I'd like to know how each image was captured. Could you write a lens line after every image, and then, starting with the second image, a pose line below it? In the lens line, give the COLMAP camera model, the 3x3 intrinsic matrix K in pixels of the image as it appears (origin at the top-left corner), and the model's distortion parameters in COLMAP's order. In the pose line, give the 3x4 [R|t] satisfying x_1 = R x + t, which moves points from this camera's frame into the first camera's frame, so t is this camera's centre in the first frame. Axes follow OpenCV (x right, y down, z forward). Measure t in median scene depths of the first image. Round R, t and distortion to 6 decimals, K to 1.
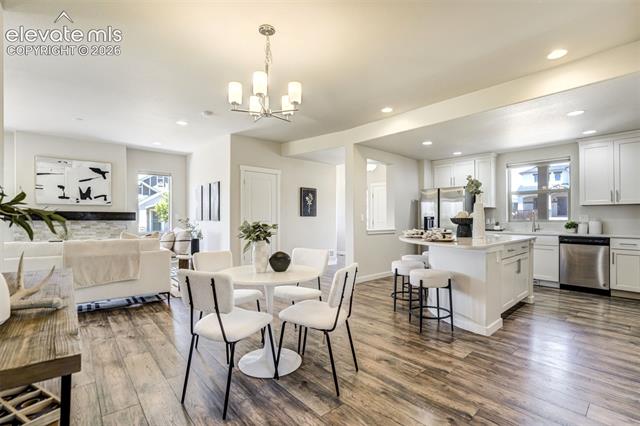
lens RADIAL K [[300.8, 0, 319.6], [0, 300.8, 216.3], [0, 0, 1]] dist [-0.033369, 0.006479]
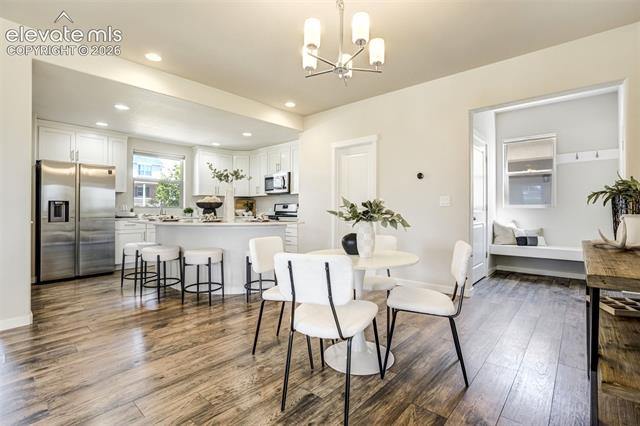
lens RADIAL K [[300.8, 0, 331.1], [0, 300.8, 204.6], [0, 0, 1]] dist [-0.033369, 0.006479]
pose [[-0.141683, 0.017456, 0.989758, -0.553598], [-0.003491, 0.999829, -0.018133, 0.028432], [-0.989906, -0.006024, -0.141598, 0.641098]]
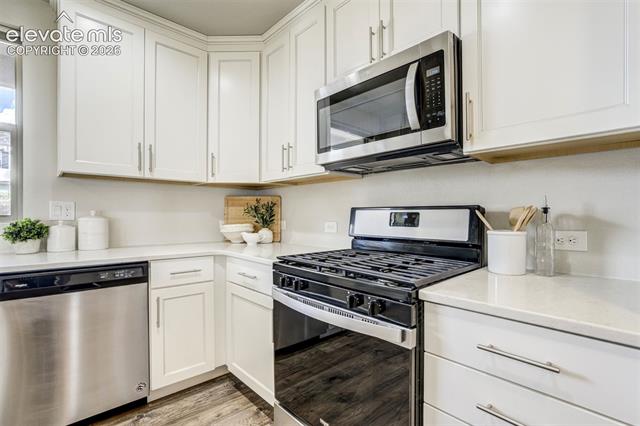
lens RADIAL K [[300.8, 0, 321.1], [0, 300.8, 217.5], [0, 0, 1]] dist [-0.033369, 0.006479]
pose [[-0.033596, -0.002649, 0.999432, 0.575612], [-0.010911, 0.999938, 0.002284, 0.012478], [-0.999376, -0.010828, -0.033623, 0.760954]]
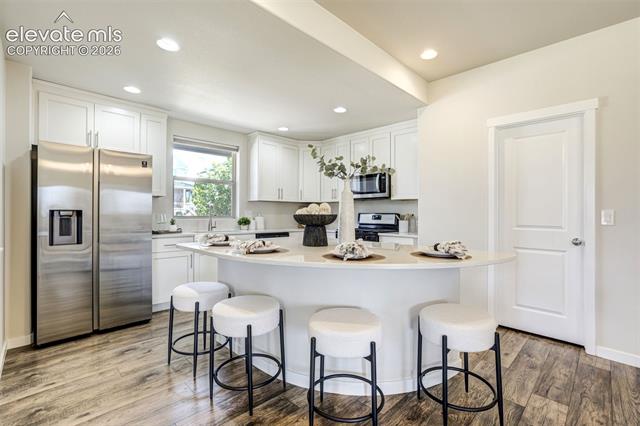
lens RADIAL K [[300.8, 0, 323.6], [0, 300.8, 213.2], [0, 0, 1]] dist [-0.033369, 0.006479]
pose [[-0.069099, 0.002516, 0.997607, -0.107073], [-0.012177, 0.999920, -0.003365, 0.005010], [-0.997535, -0.012381, -0.069063, 0.910097]]
